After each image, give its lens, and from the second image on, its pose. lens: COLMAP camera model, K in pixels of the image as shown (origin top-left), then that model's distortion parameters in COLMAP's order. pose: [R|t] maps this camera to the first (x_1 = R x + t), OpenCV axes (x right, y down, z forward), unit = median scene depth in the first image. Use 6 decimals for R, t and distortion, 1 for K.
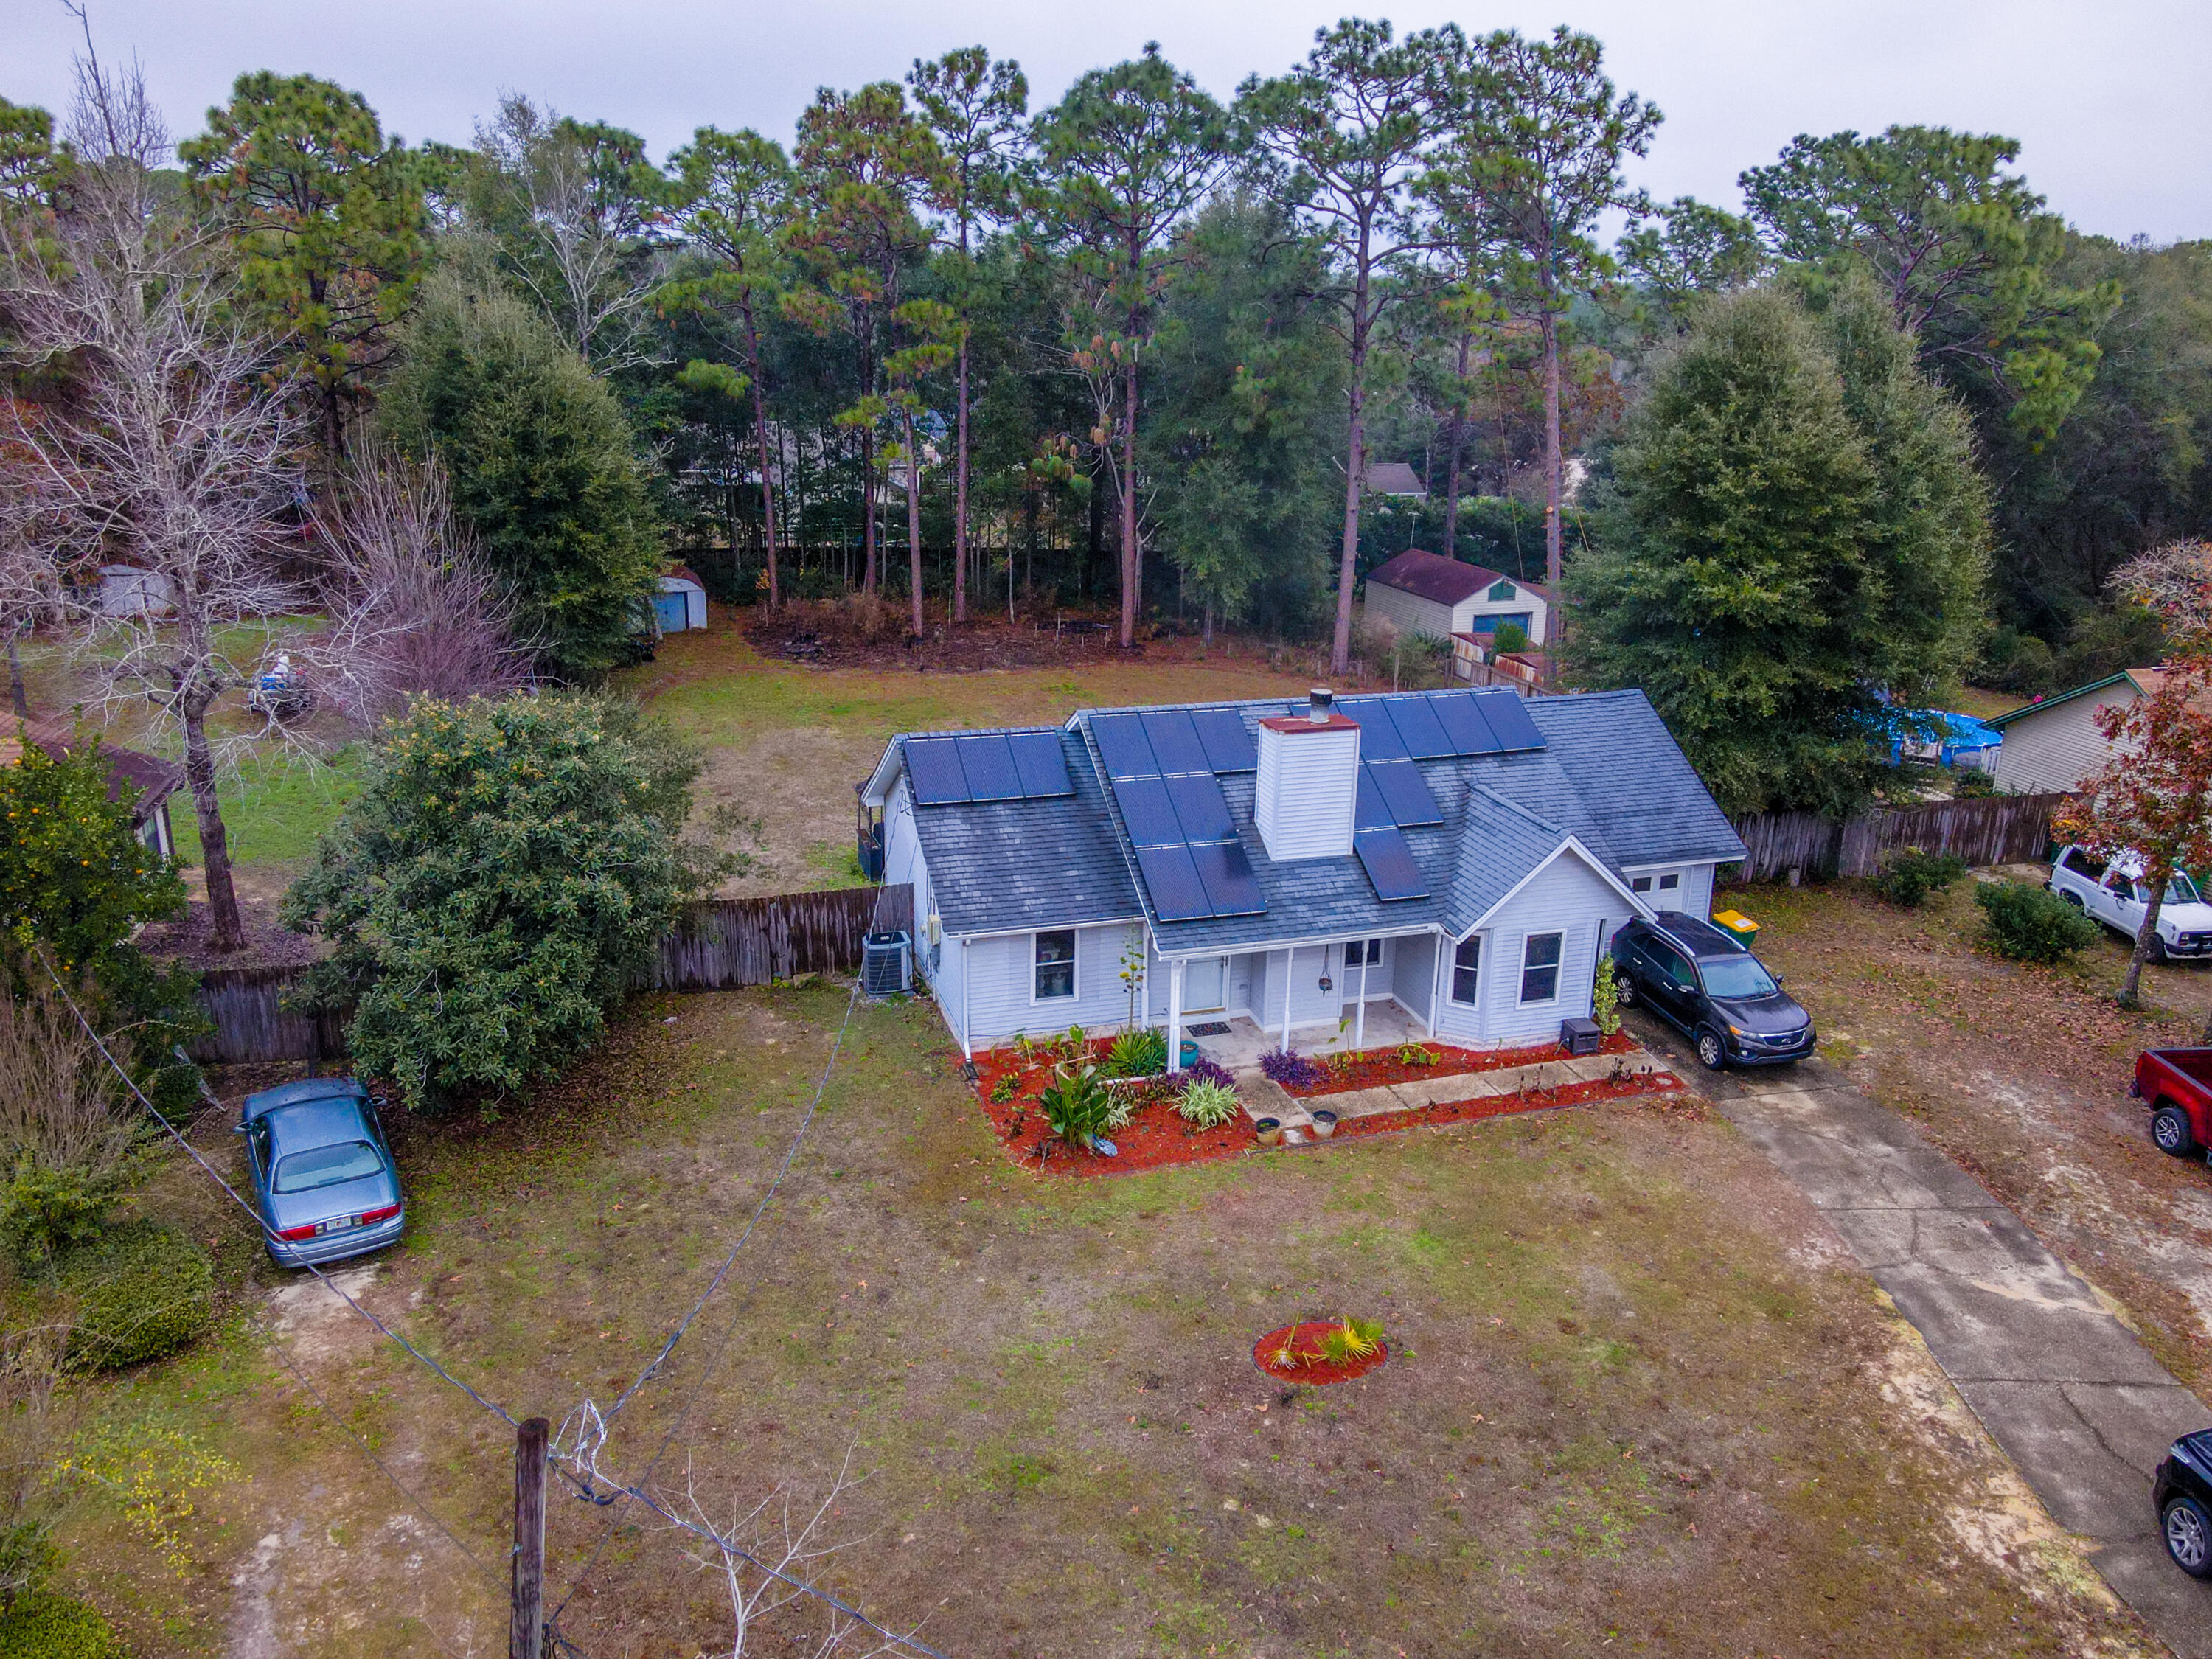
lens RADIAL K [[1657.1, 0, 1101.6], [0, 1657.1, 828.9], [0, 0, 1]] dist [0.001826, 0.028503]
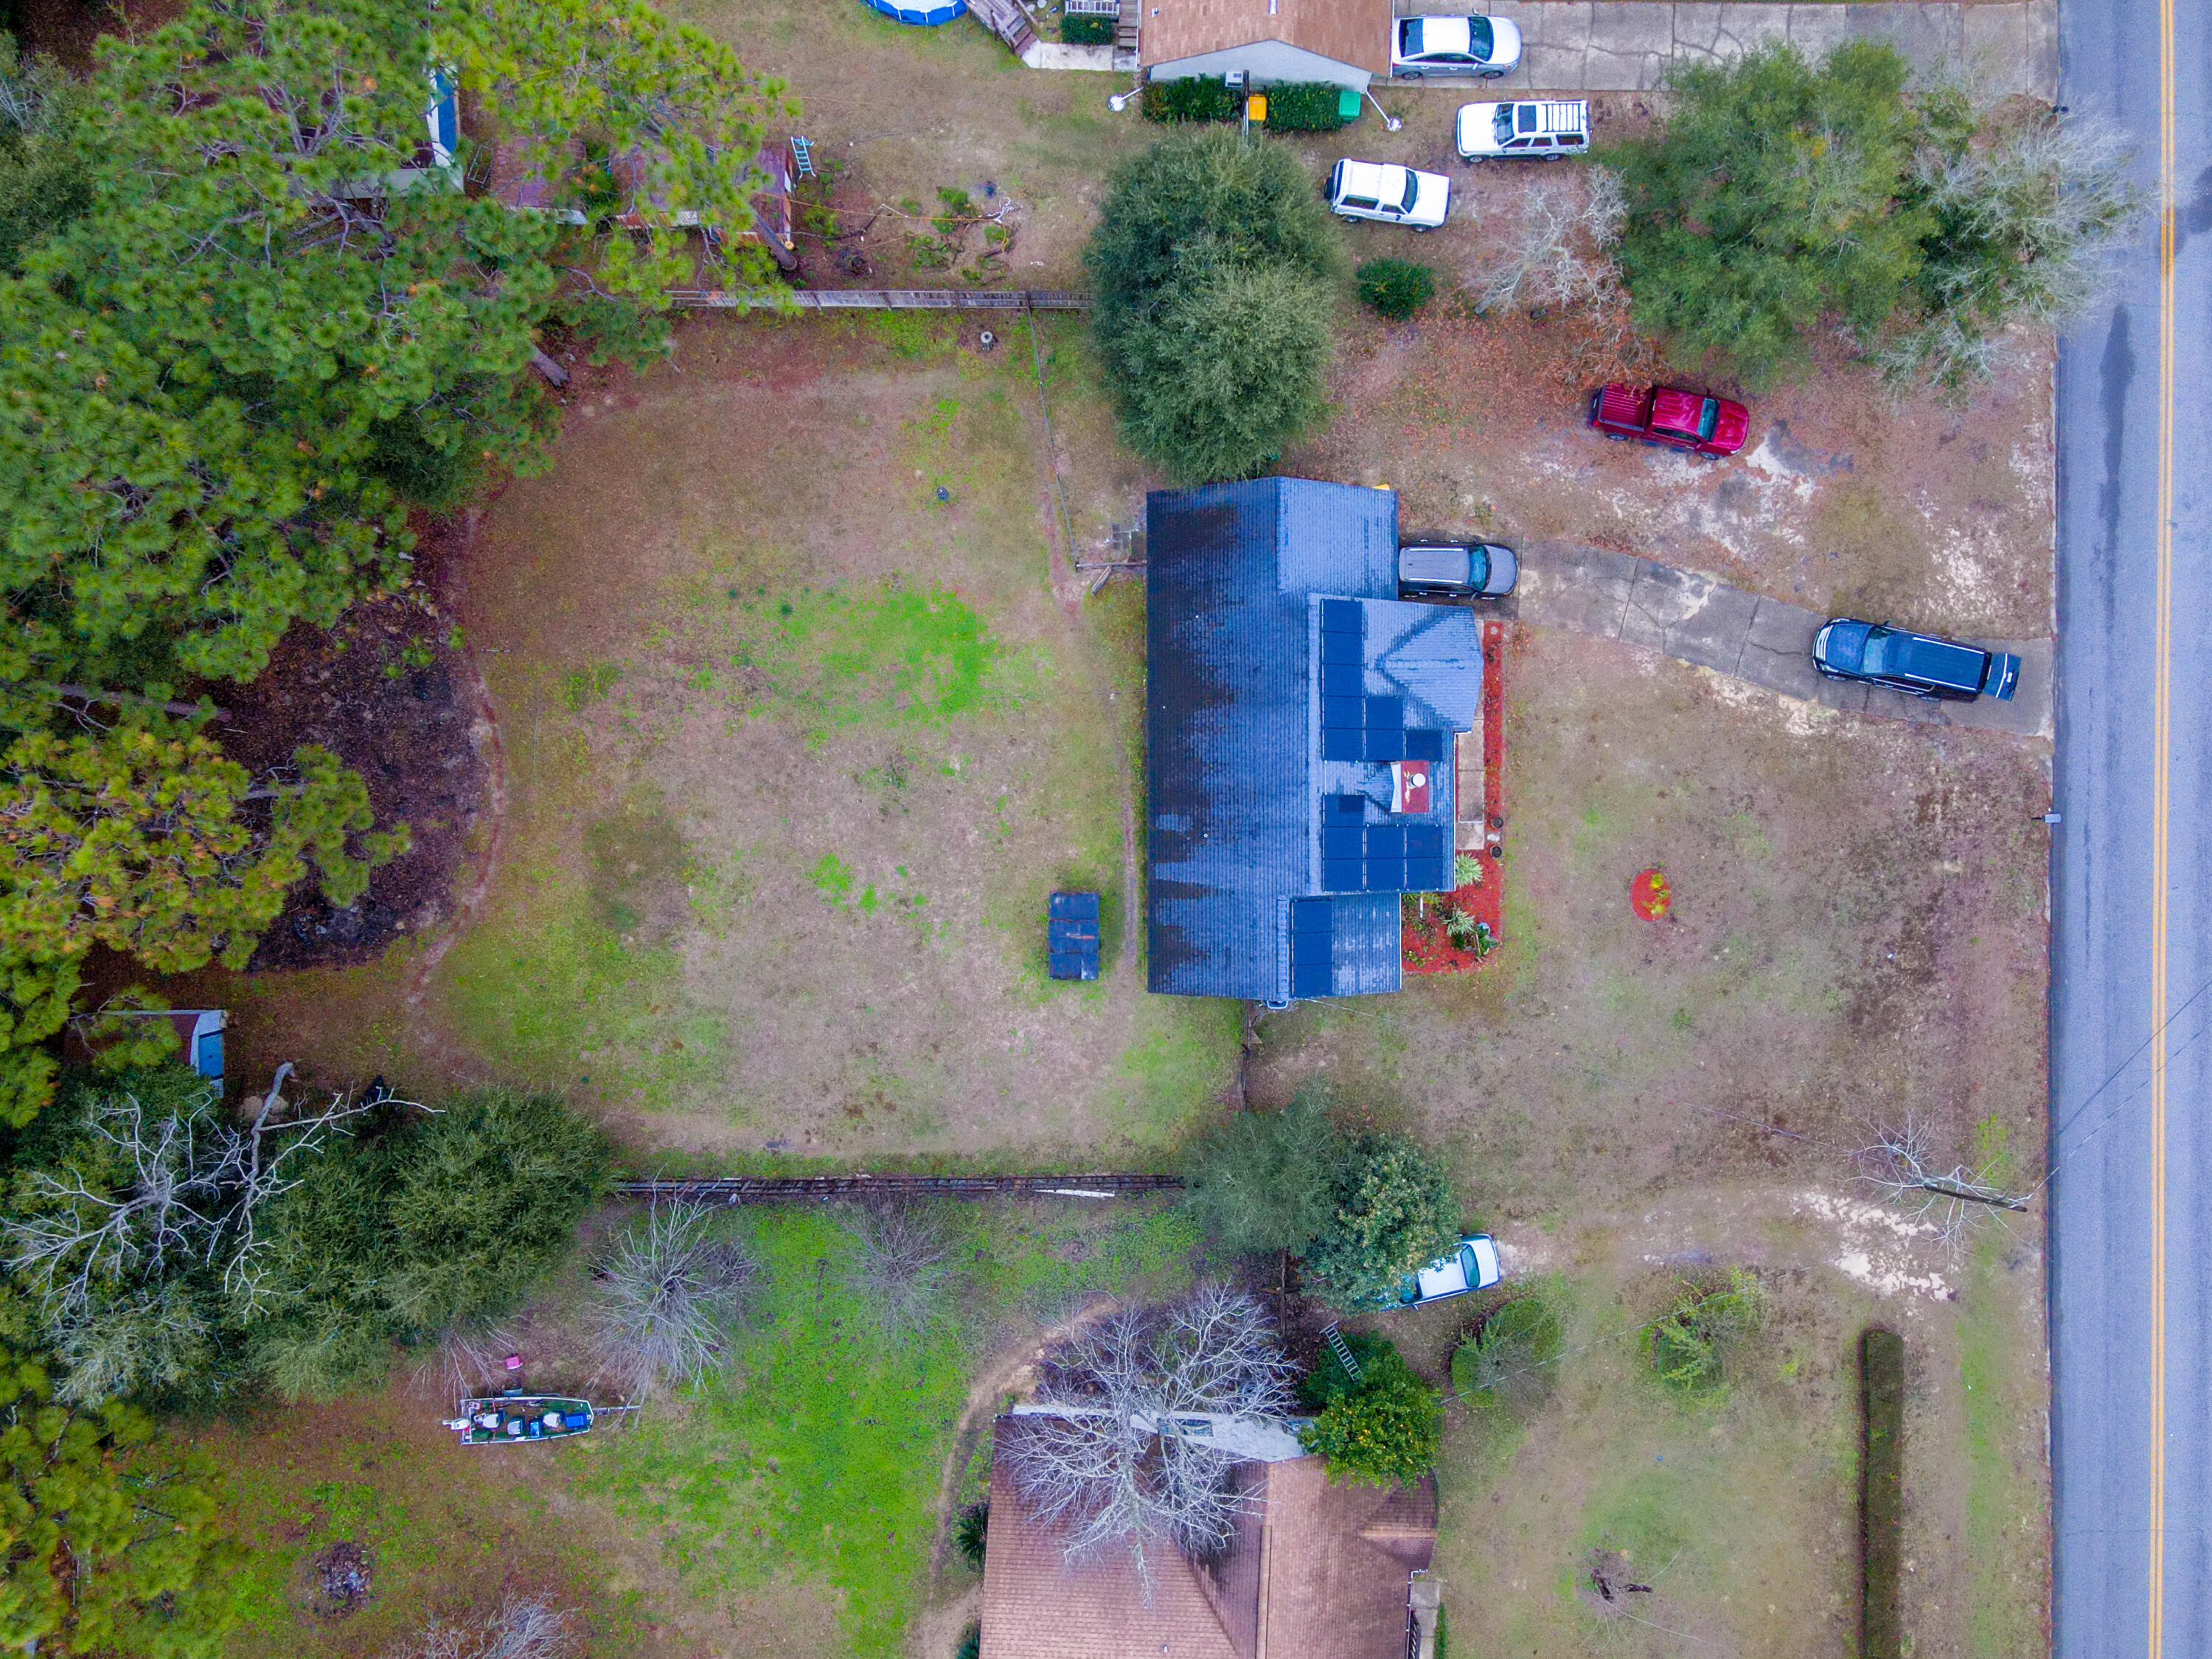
lens RADIAL K [[1656.1, 0, 1106.0], [0, 1656.1, 829.5], [0, 0, 1]] dist [-0.006004, 0.045960]
pose [[0.297827, -0.954291, -0.025065, 0.028993], [0.299701, 0.068541, 0.951568, -1.792699], [-0.906354, -0.290915, 0.306416, 0.737018]]
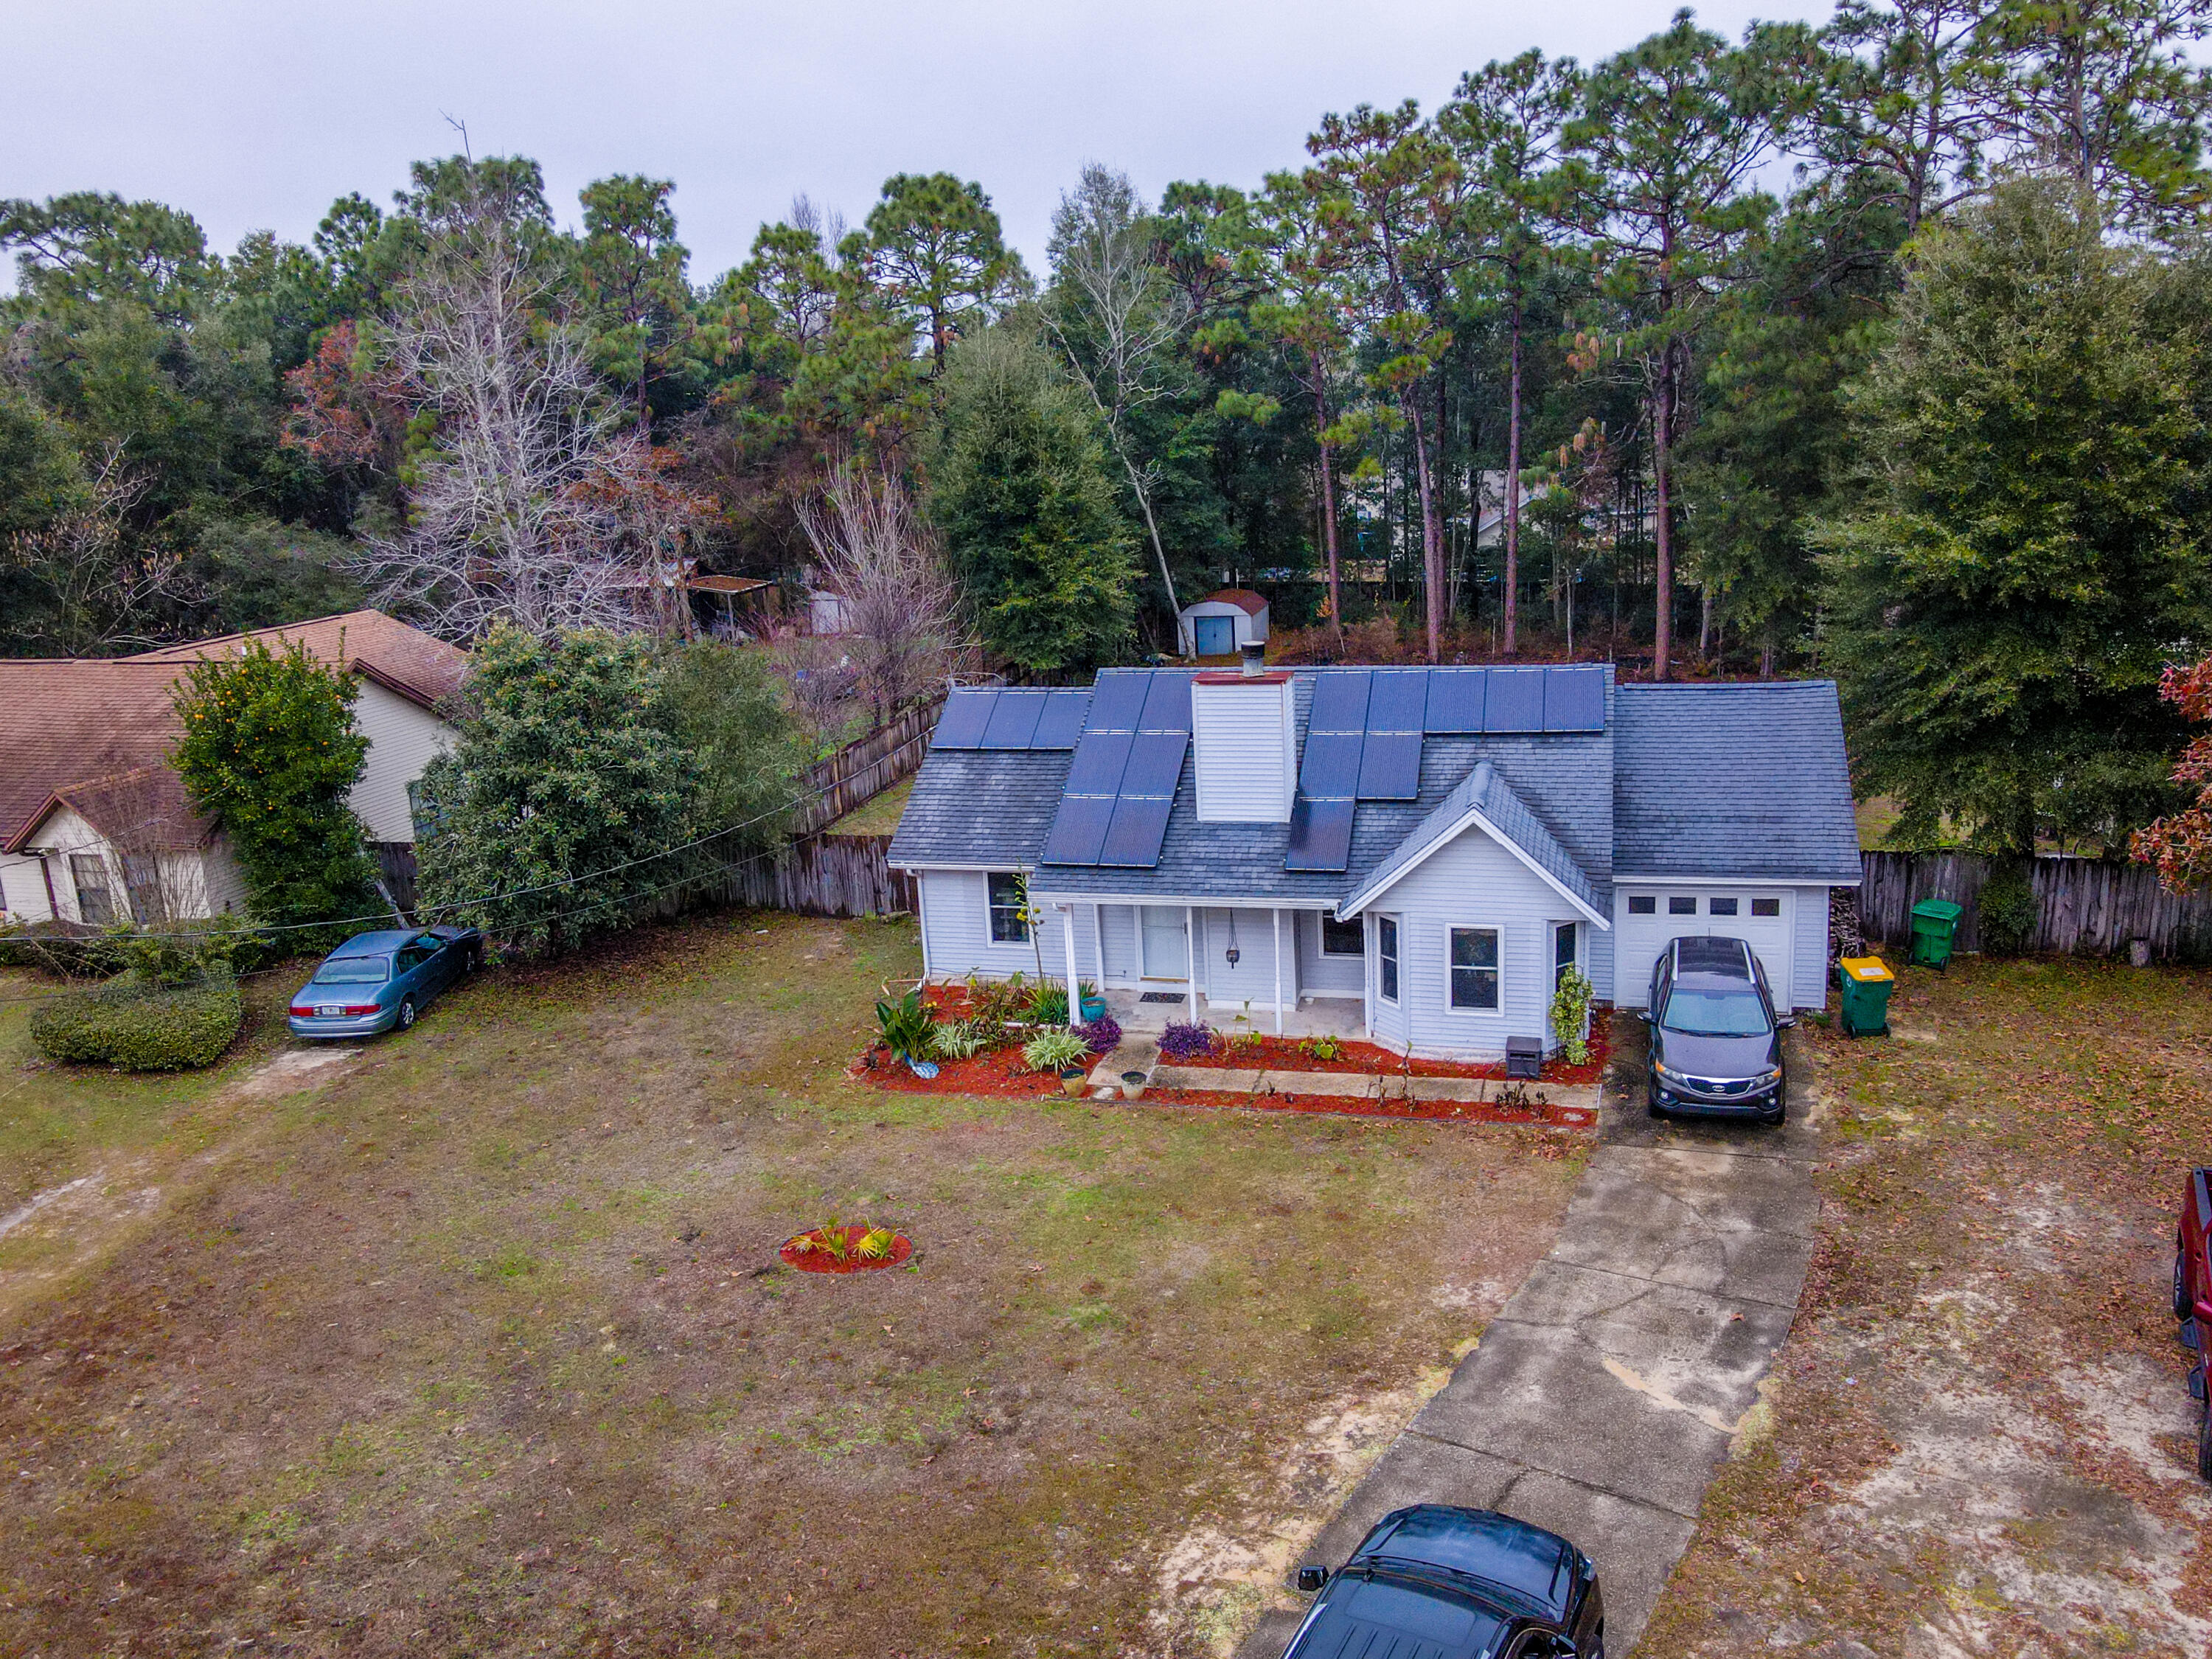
lens RADIAL K [[1721.1, 0, 1112.4], [0, 1721.1, 829.3], [0, 0, 1]] dist [-0.004120, 0.041062]
pose [[0.840969, 0.071906, -0.536284, 0.586877], [-0.102108, 0.994413, -0.026787, 0.055262], [0.531362, 0.077286, 0.843612, 0.140304]]
